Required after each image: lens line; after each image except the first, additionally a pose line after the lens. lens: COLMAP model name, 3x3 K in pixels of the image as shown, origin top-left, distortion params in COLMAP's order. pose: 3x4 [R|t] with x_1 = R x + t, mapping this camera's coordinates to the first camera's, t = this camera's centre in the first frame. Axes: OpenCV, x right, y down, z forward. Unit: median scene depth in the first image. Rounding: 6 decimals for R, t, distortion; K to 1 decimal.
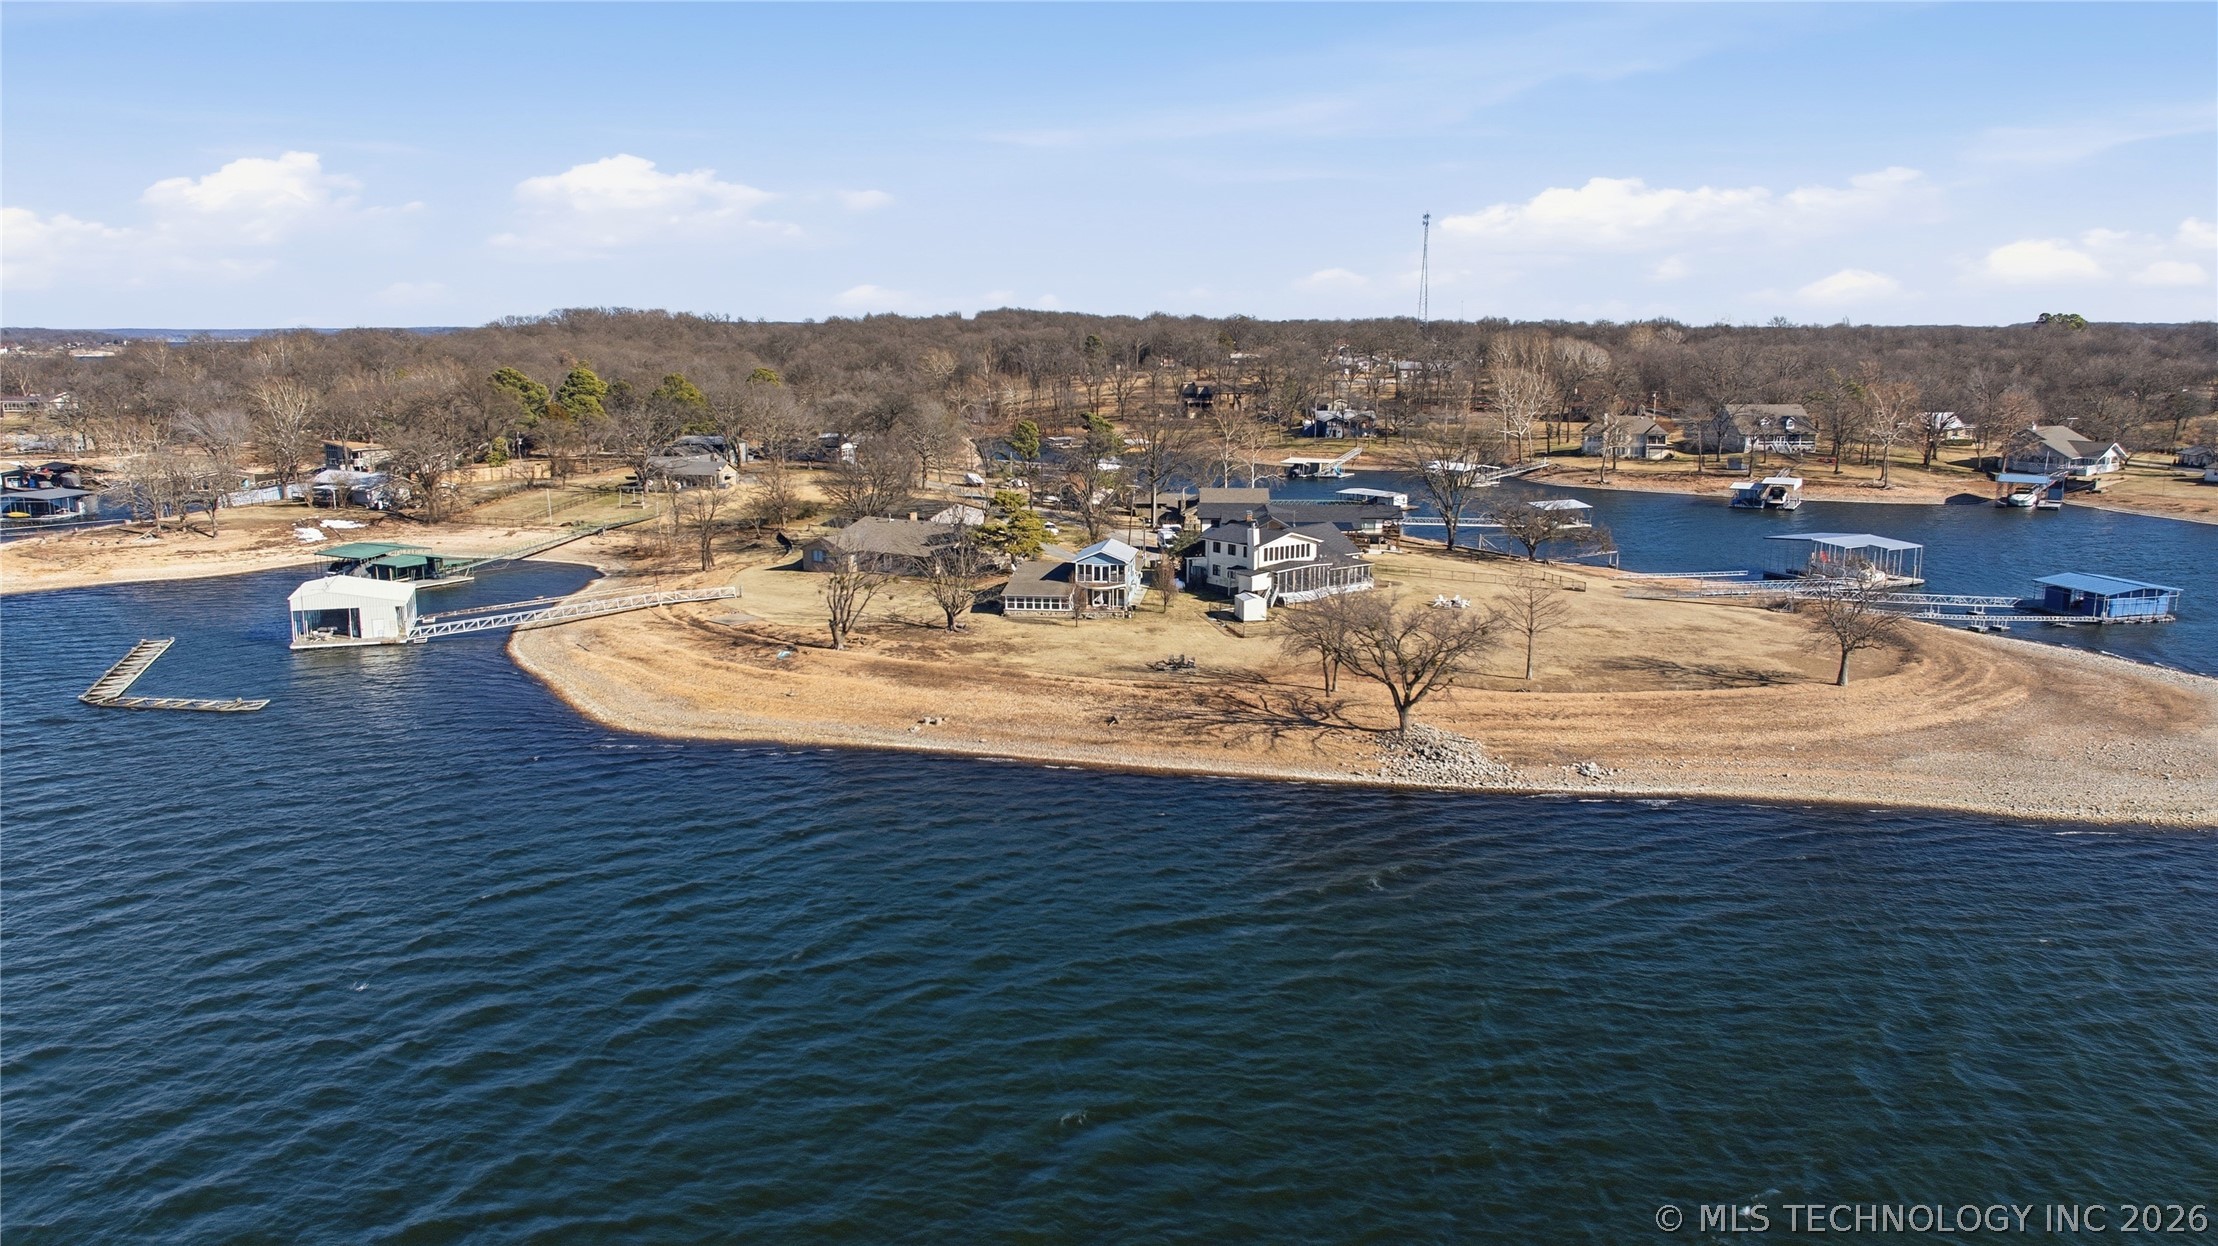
lens RADIAL K [[1548.8, 0, 1109.0], [0, 1548.8, 623.0], [0, 0, 1]] dist [-0.015116, 0.001147]
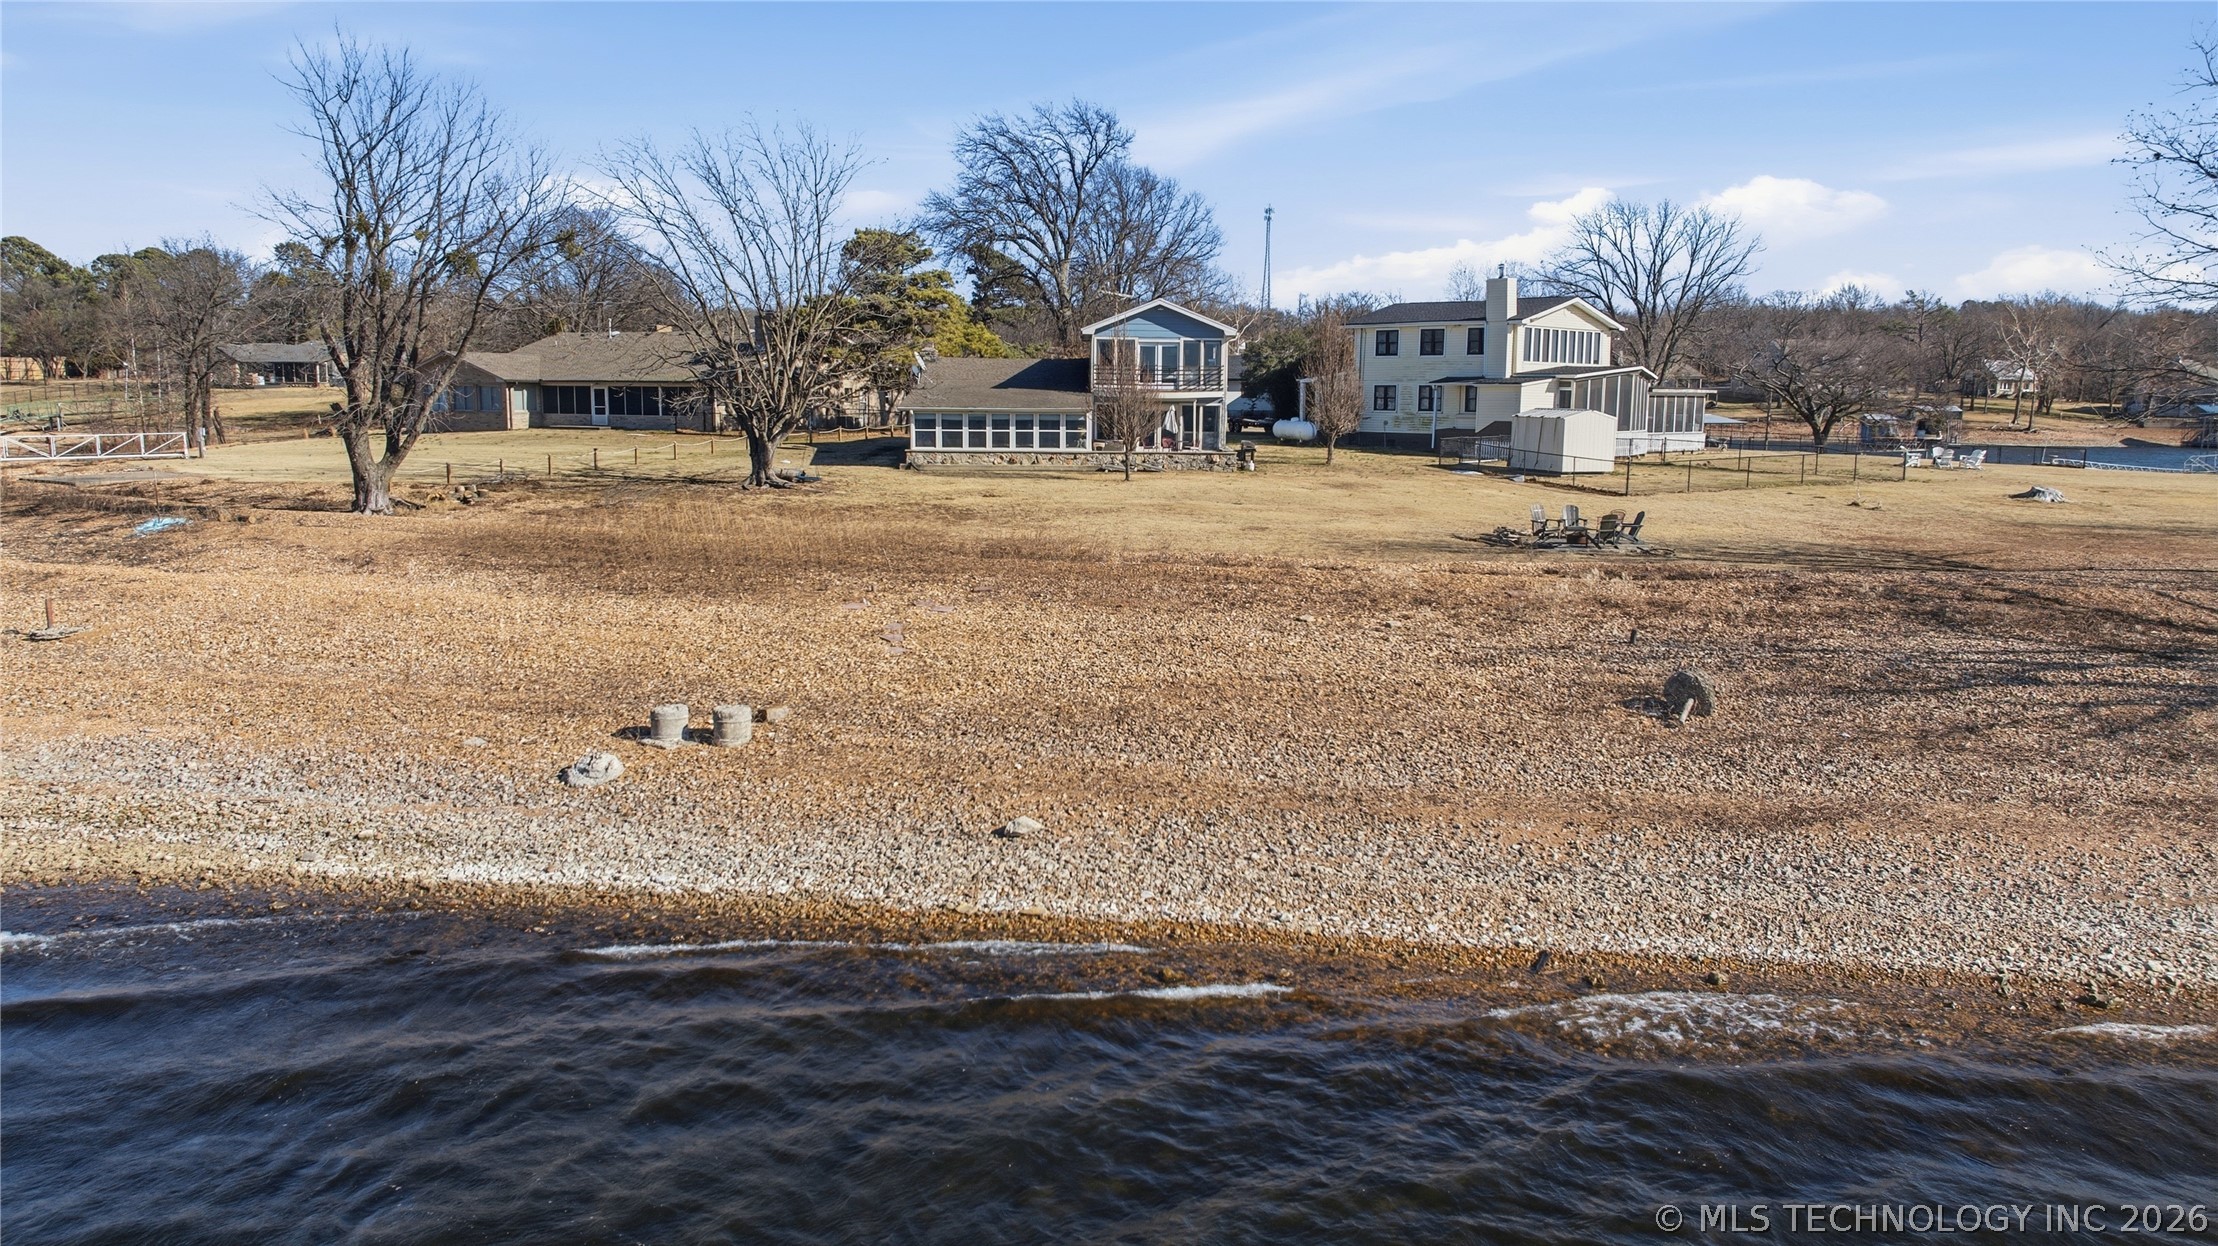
lens RADIAL K [[1548.8, 0, 1109.0], [0, 1548.8, 623.0], [0, 0, 1]] dist [-0.015116, 0.001147]
pose [[0.990347, -0.011228, 0.138157, -0.068535], [0.016438, 0.999194, -0.036629, 0.044146], [-0.137634, 0.038547, 0.989733, 0.609497]]
